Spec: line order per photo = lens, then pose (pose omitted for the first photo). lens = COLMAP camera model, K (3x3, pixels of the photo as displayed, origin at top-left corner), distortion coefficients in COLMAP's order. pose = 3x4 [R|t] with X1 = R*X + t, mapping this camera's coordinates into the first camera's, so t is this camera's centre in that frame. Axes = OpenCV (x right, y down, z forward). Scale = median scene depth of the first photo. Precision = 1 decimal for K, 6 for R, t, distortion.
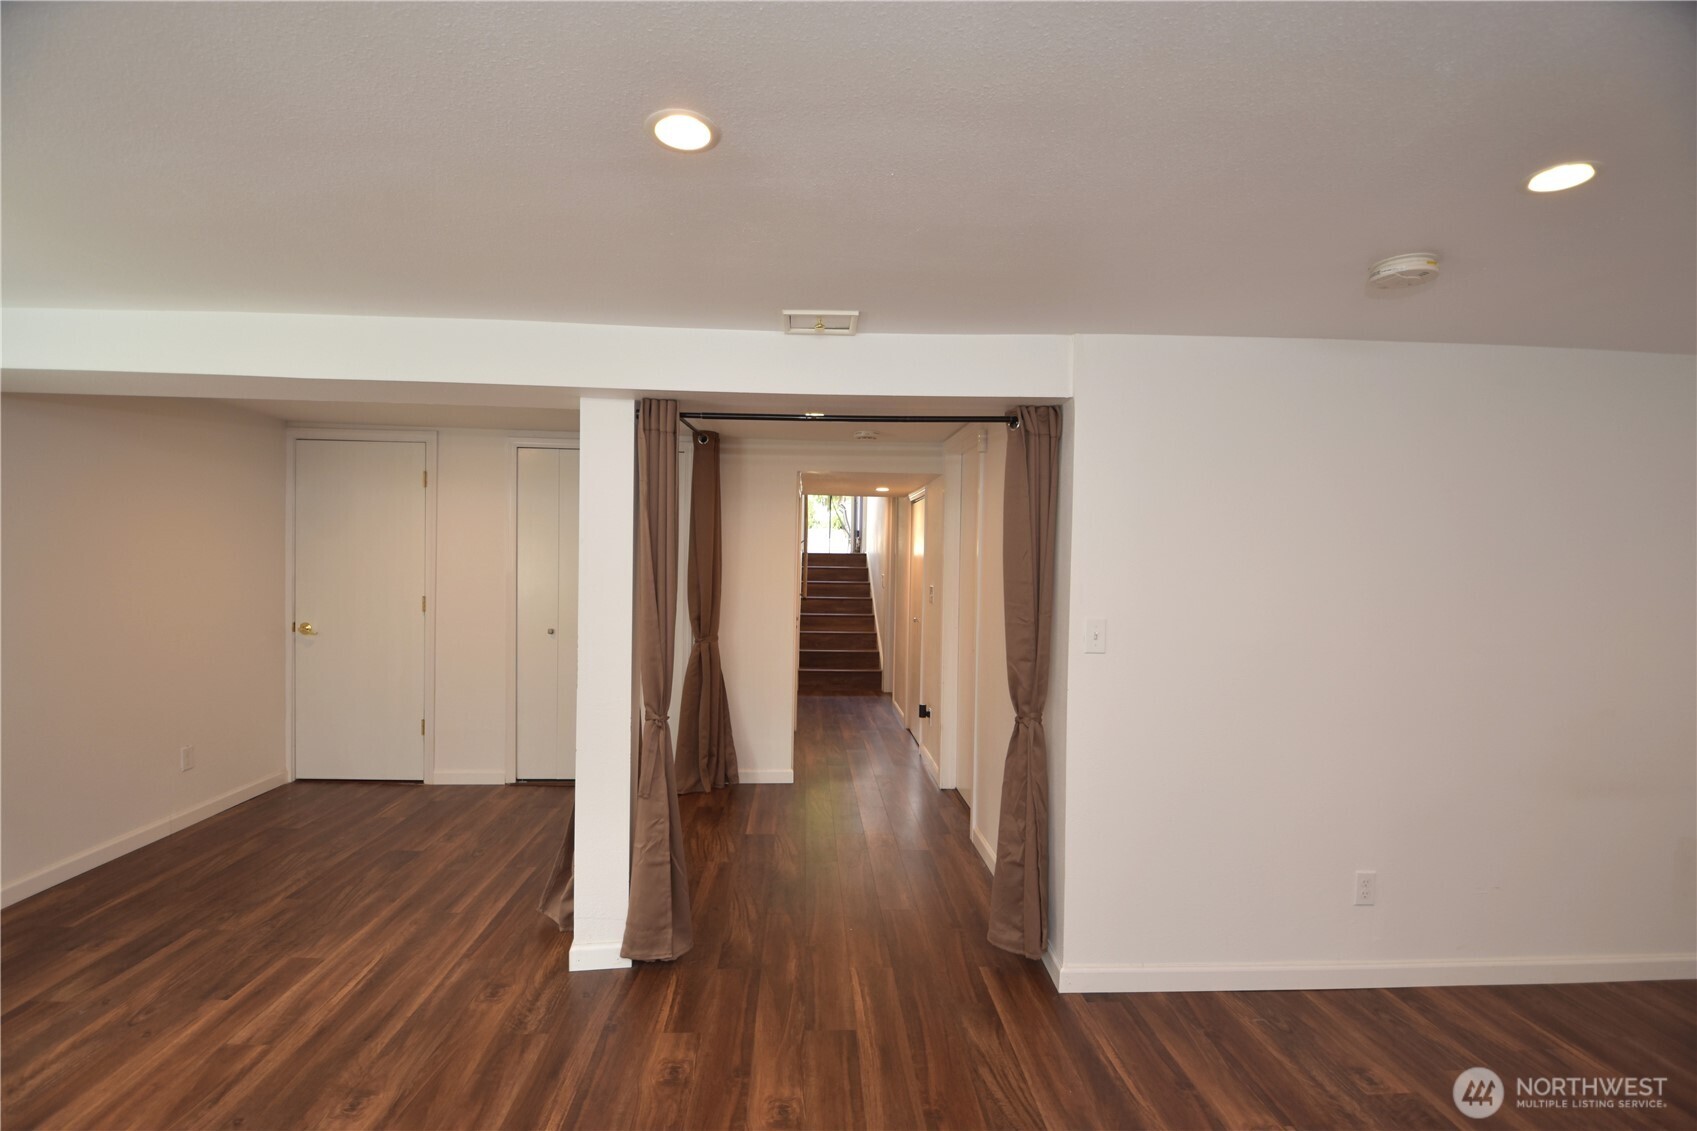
lens RADIAL K [[751.8, 0, 847.4], [0, 751.8, 553.1], [0, 0, 1]] dist [-0.008946, -0.006640]
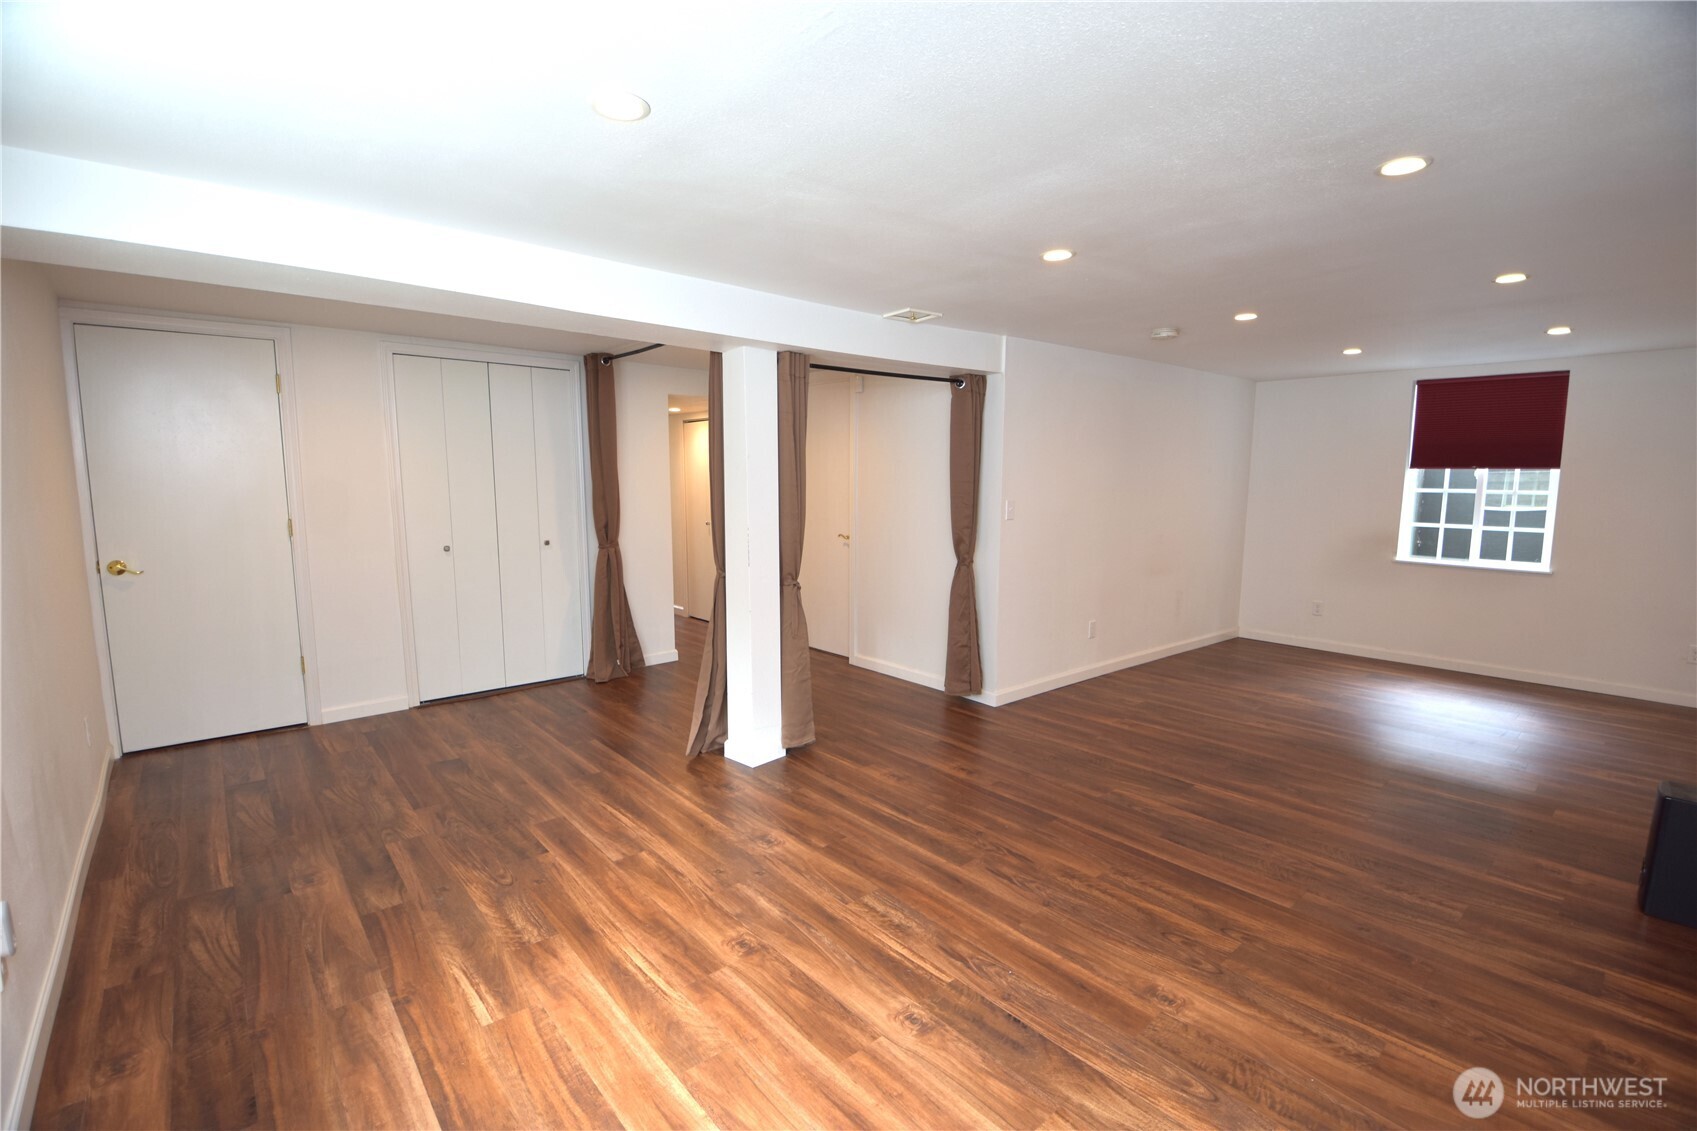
lens RADIAL K [[751.8, 0, 835.7], [0, 751.8, 567.5], [0, 0, 1]] dist [-0.008946, -0.006640]
pose [[0.785867, -0.090657, 0.611714, -1.017641], [0.007925, 0.990591, 0.136625, -0.003007], [-0.618345, -0.102521, 0.779192, -0.144887]]
